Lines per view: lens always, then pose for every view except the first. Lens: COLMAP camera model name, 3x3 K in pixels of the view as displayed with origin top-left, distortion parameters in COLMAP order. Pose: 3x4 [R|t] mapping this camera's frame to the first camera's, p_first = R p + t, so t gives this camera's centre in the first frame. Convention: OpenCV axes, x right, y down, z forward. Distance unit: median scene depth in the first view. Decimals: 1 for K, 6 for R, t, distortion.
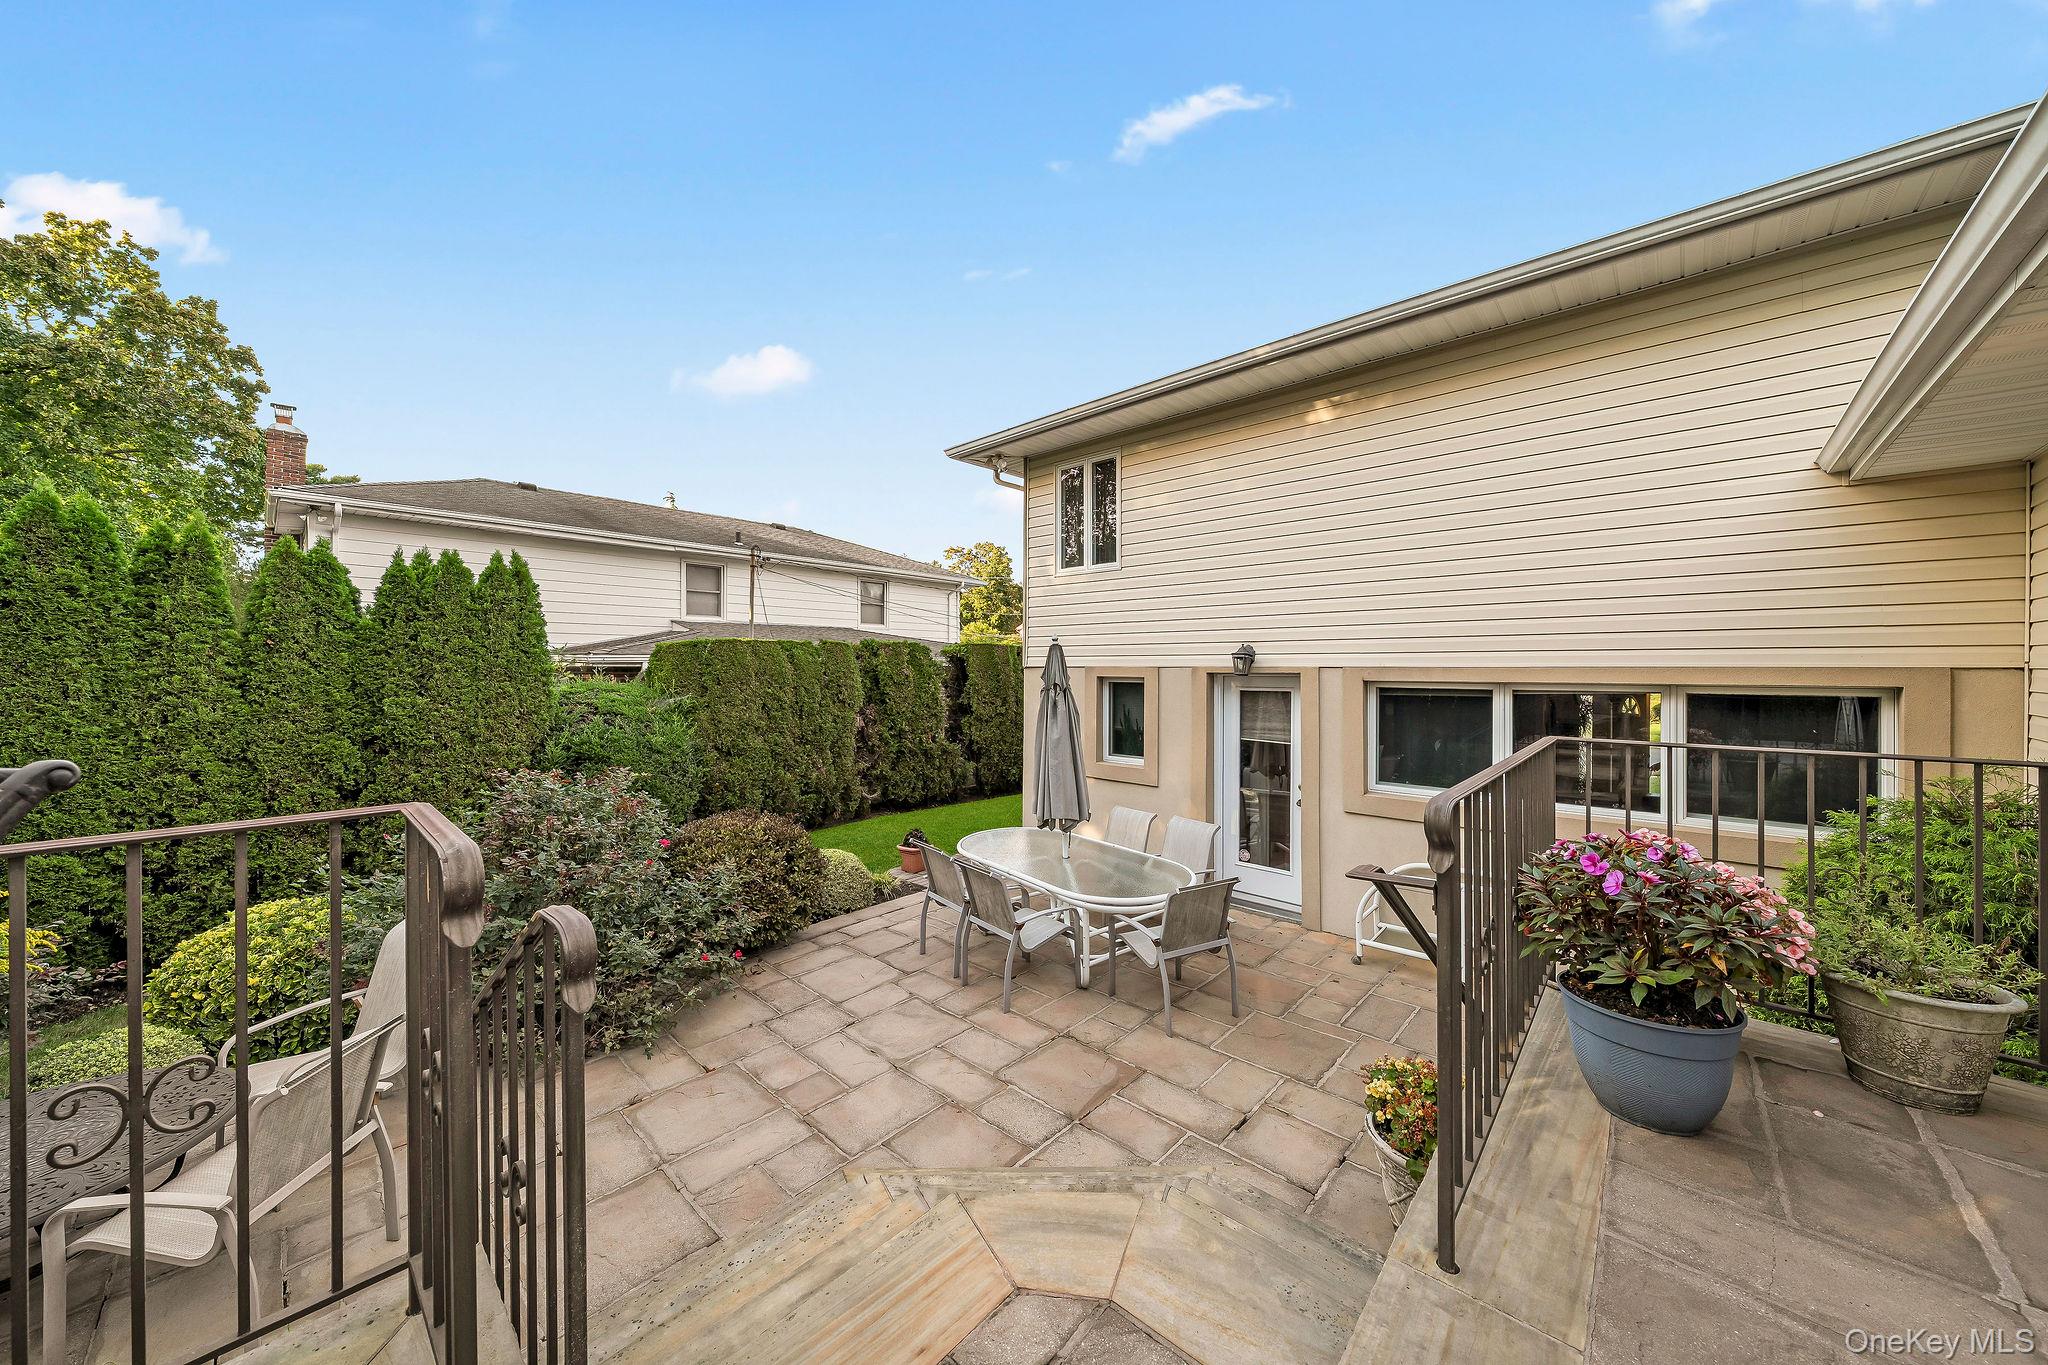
lens RADIAL K [[700.8, 0, 1031.4], [0, 700.8, 668.5], [0, 0, 1]] dist [-0.004808, 0.000154]
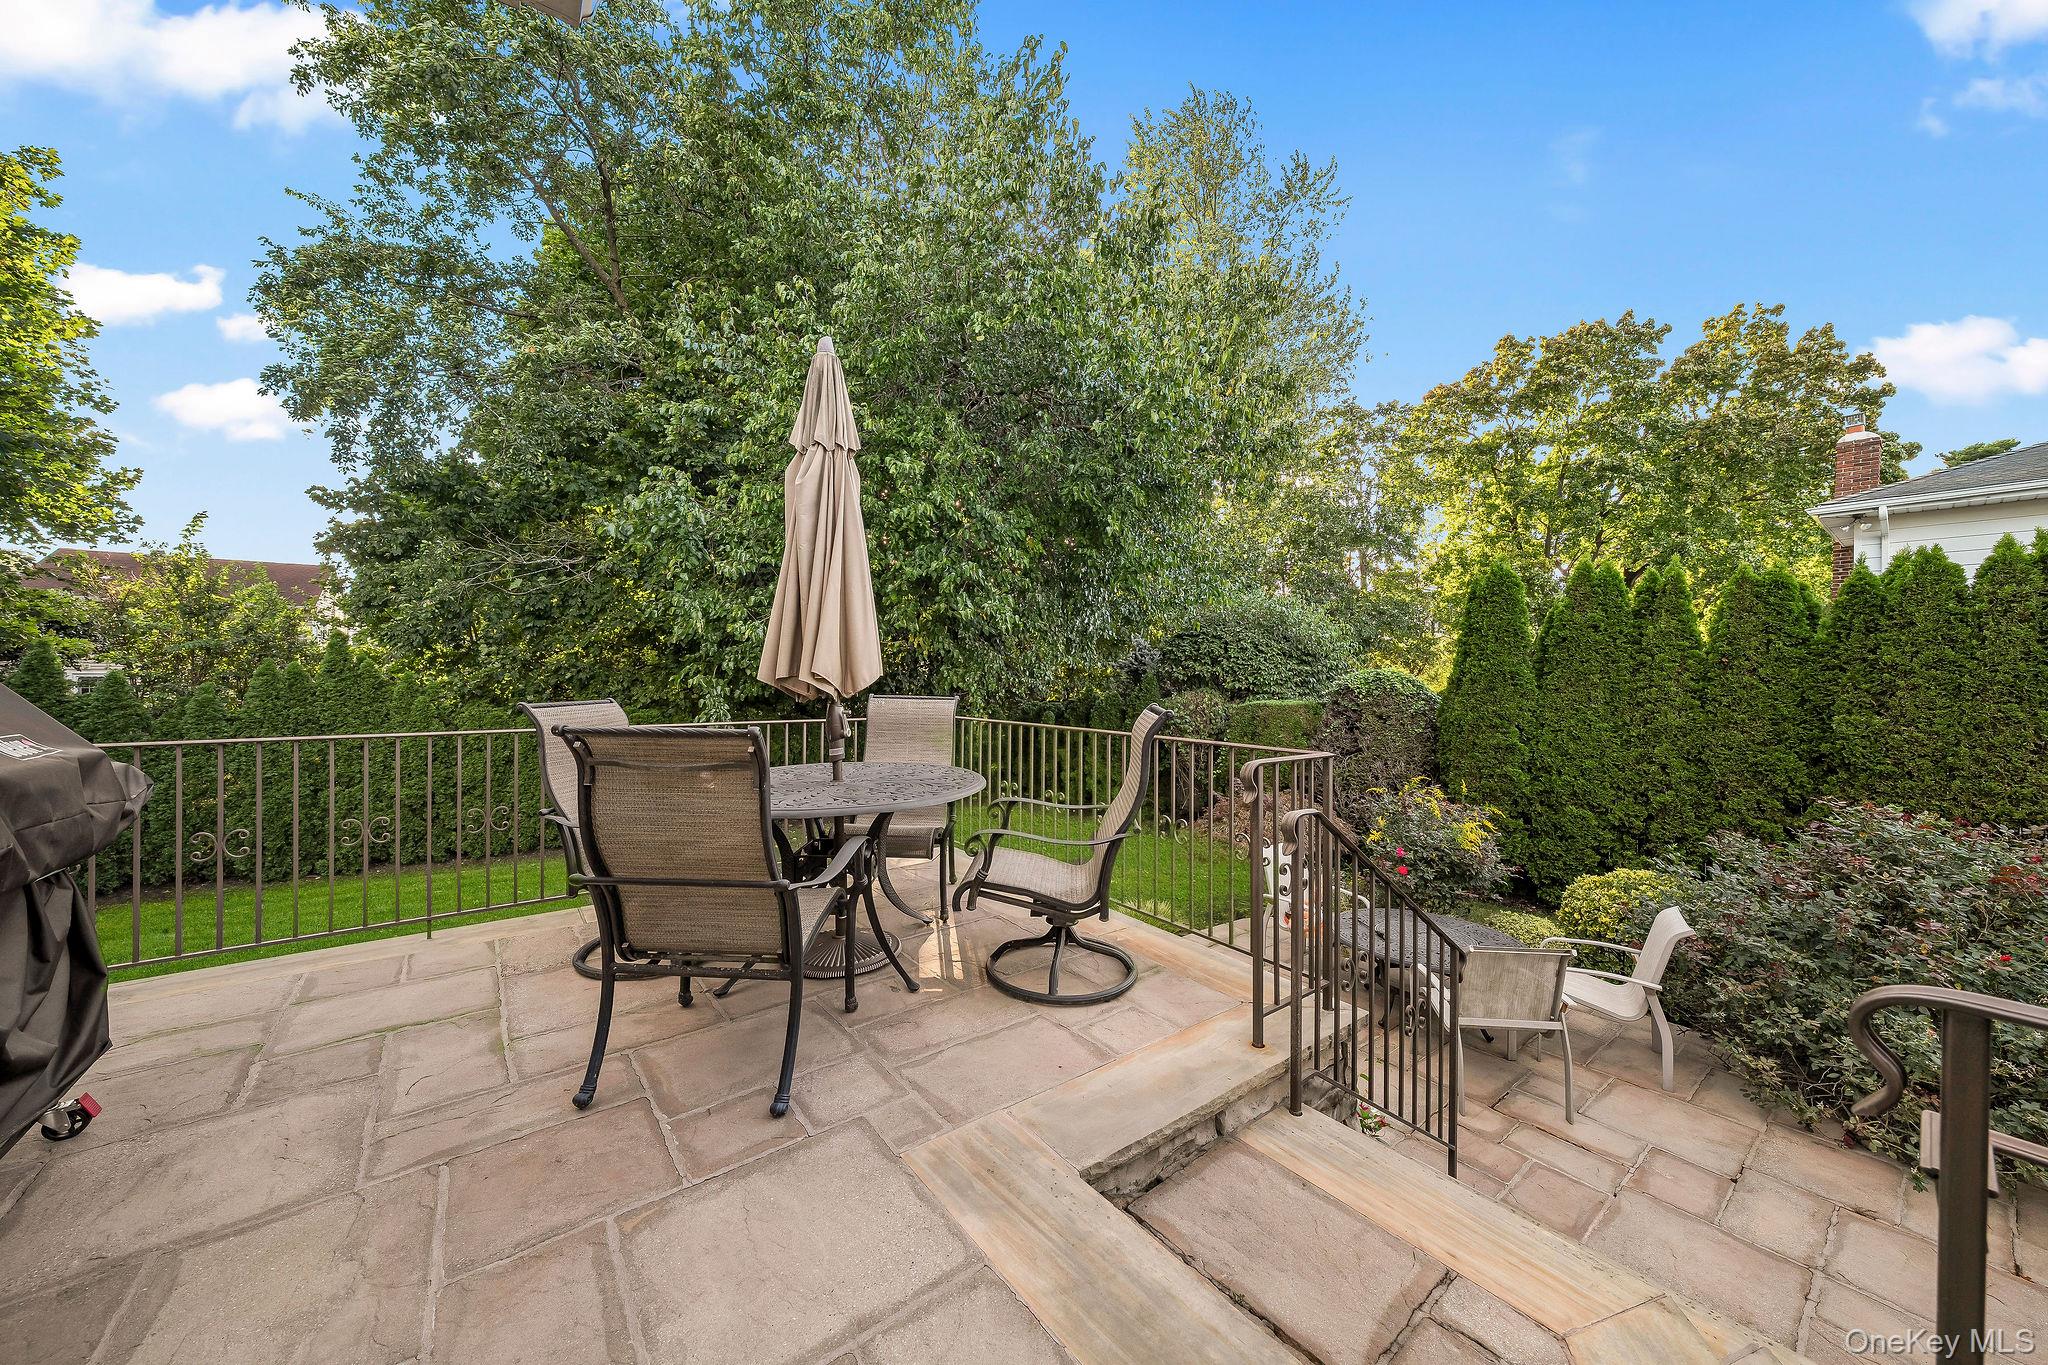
lens RADIAL K [[711.1, 0, 1039.5], [0, 711.1, 675.9], [0, 0, 1]] dist [-0.000999, -0.000013]
pose [[-0.174051, 0.000647, -0.984736, 0.186811], [-0.008350, 0.999963, 0.002133, -0.003961], [0.984701, 0.008594, -0.174039, 0.081327]]
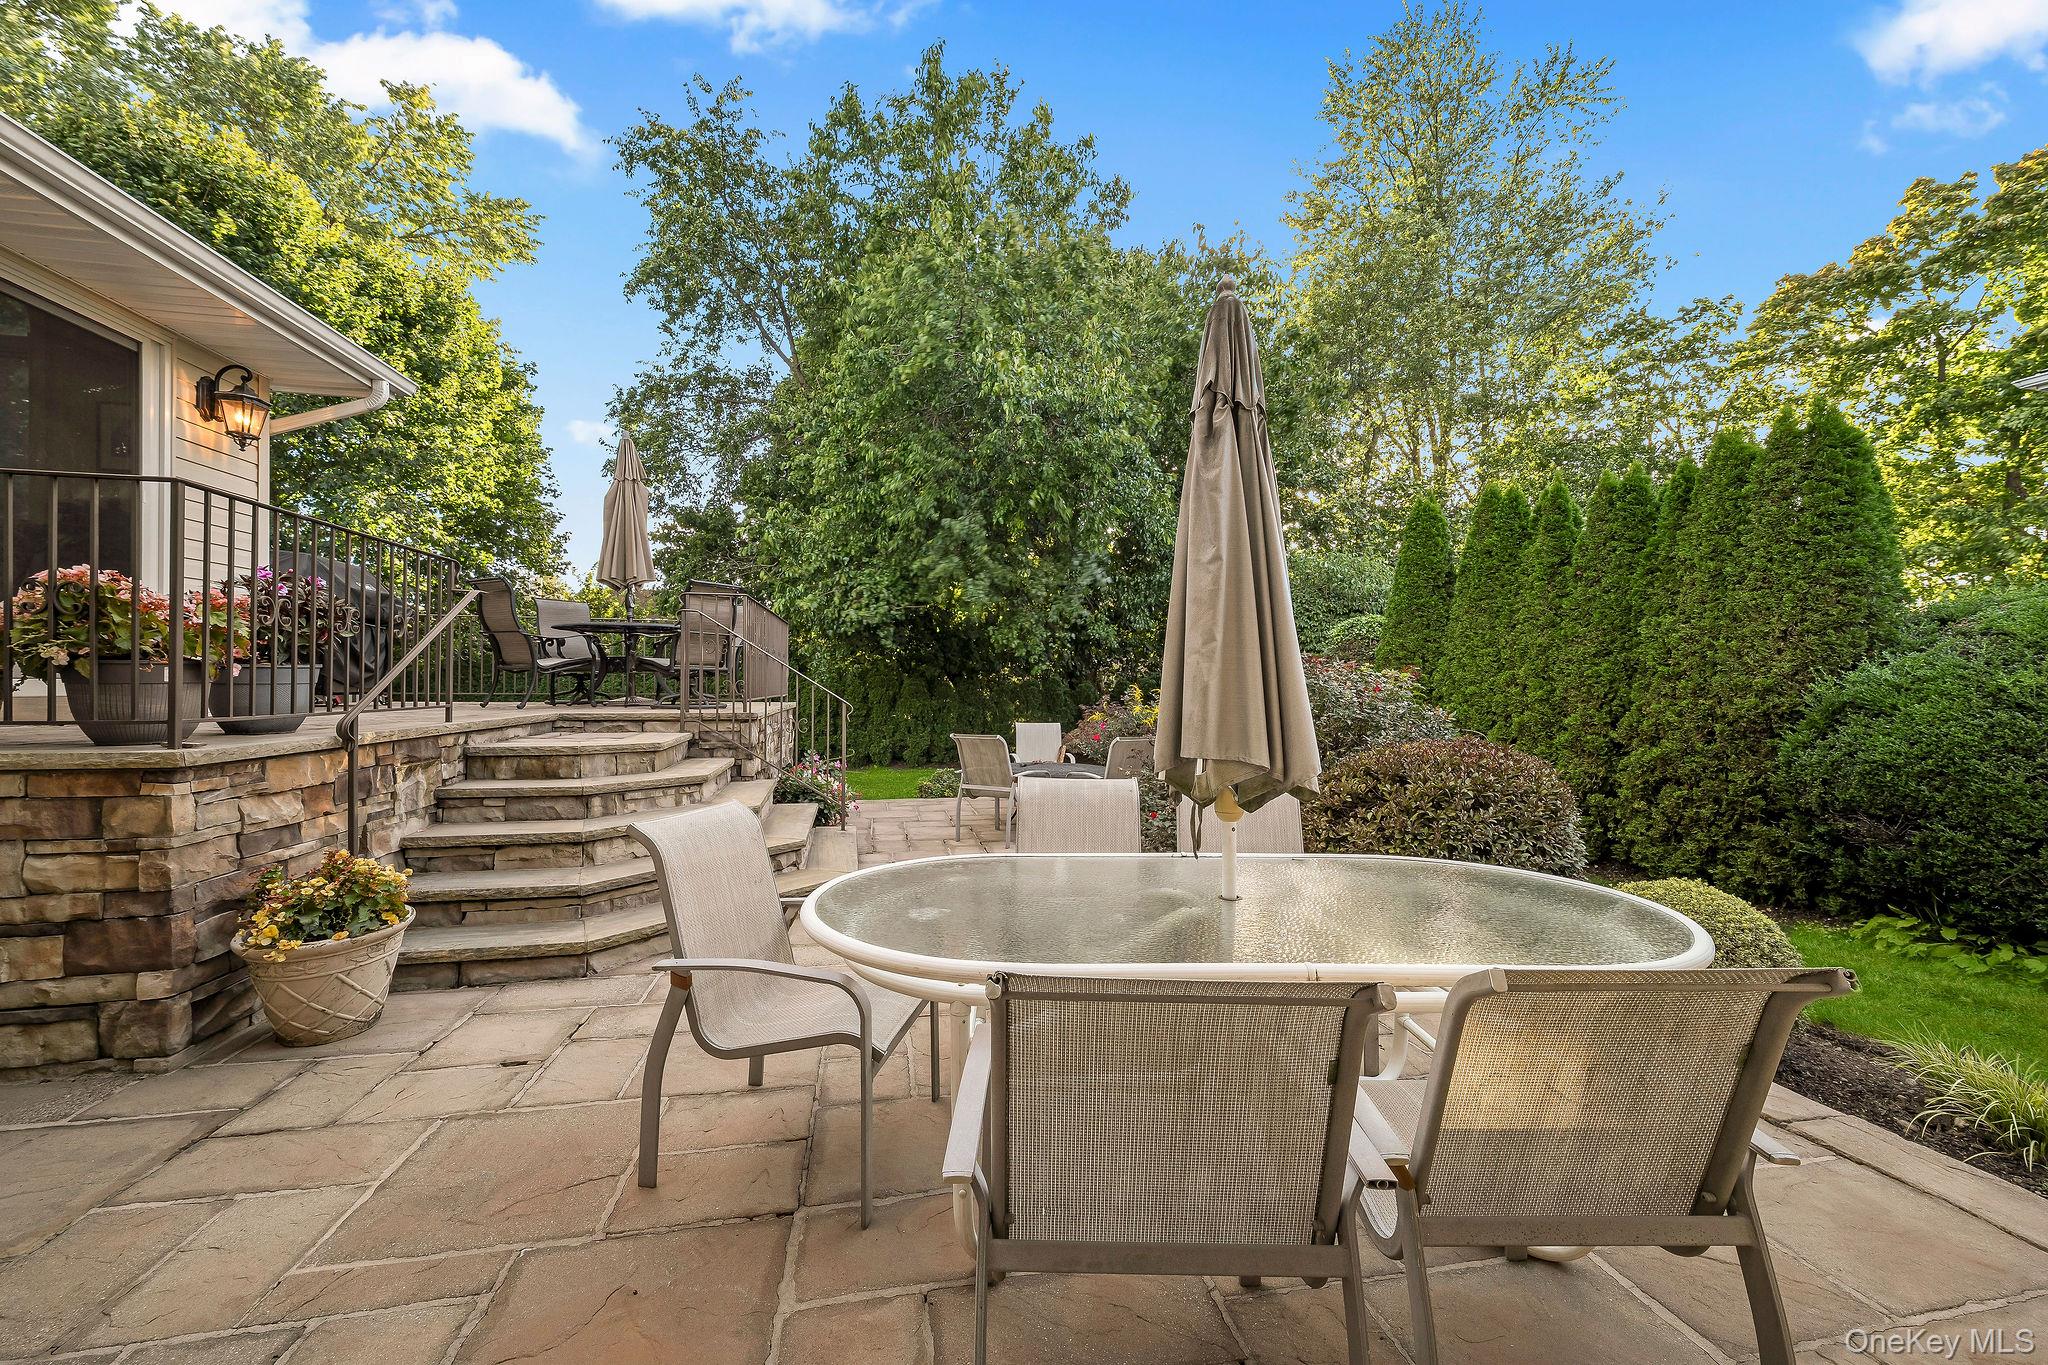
lens RADIAL K [[741.4, 0, 1028.0], [0, 741.4, 665.8], [0, 0, 1]] dist [-0.000307, 0.000113]
pose [[-0.572257, -0.015826, -0.819921, 0.283532], [-0.010399, 0.999873, -0.012041, 0.112108], [0.820008, 0.001636, -0.572349, 0.805739]]
